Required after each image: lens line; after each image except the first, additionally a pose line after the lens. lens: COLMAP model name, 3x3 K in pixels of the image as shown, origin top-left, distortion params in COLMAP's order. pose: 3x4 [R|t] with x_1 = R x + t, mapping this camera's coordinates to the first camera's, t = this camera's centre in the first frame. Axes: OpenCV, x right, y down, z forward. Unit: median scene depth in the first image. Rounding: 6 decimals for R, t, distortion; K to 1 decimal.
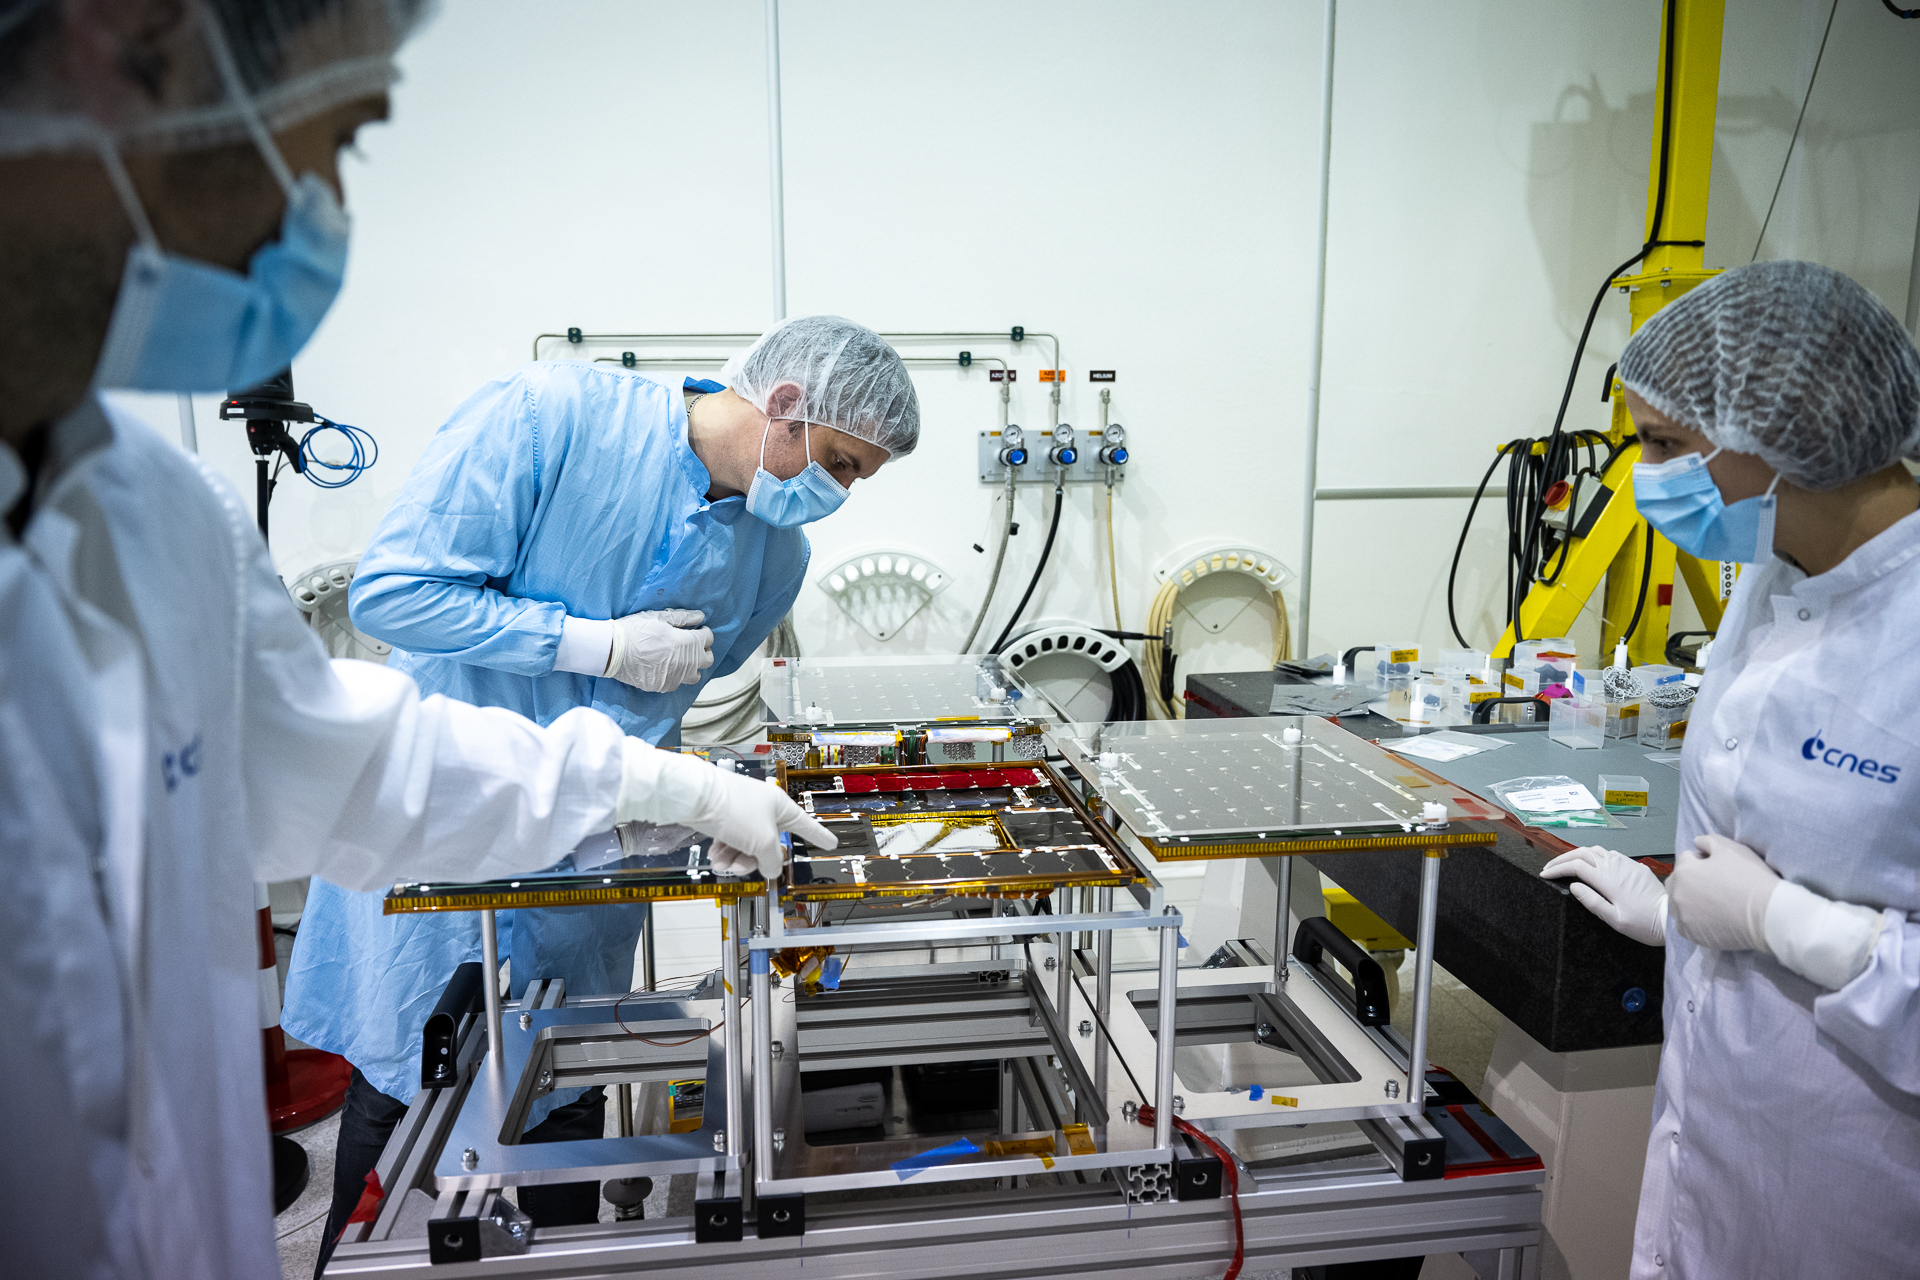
lens RADIAL K [[1283.8, 0, 955.8], [0, 1283.8, 635.8], [0, 0, 1]] dist [-0.006604, -0.000100]
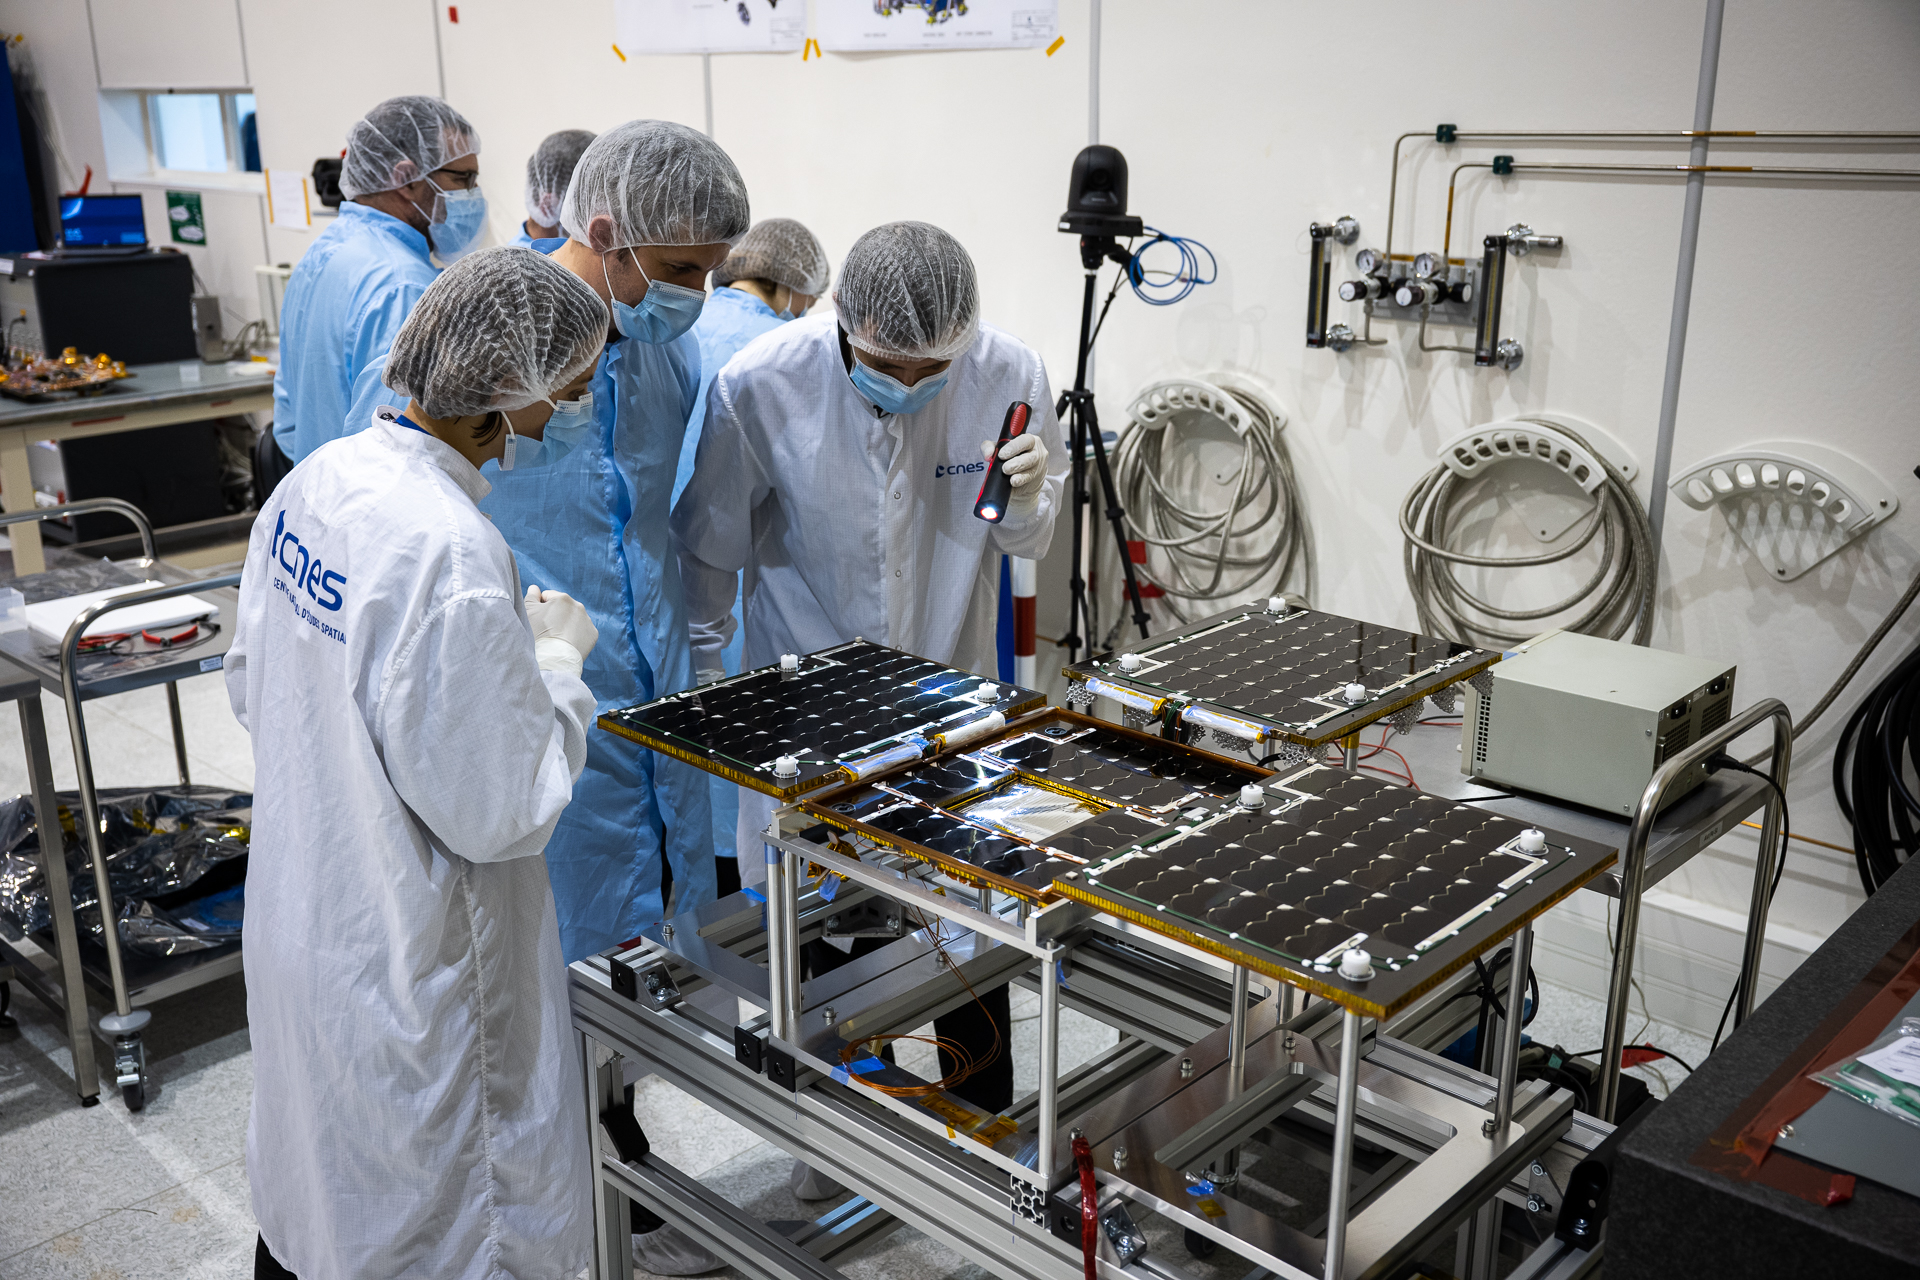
lens RADIAL K [[1796.0, 0, 958.5], [0, 1796.0, 643.8], [0, 0, 1]] dist [-0.002674, 0.000000]
pose [[0.621532, 0.231508, -0.748400, 0.406793], [-0.126498, 0.972458, 0.195763, -0.098445], [0.773109, -0.027002, 0.633699, 0.035592]]
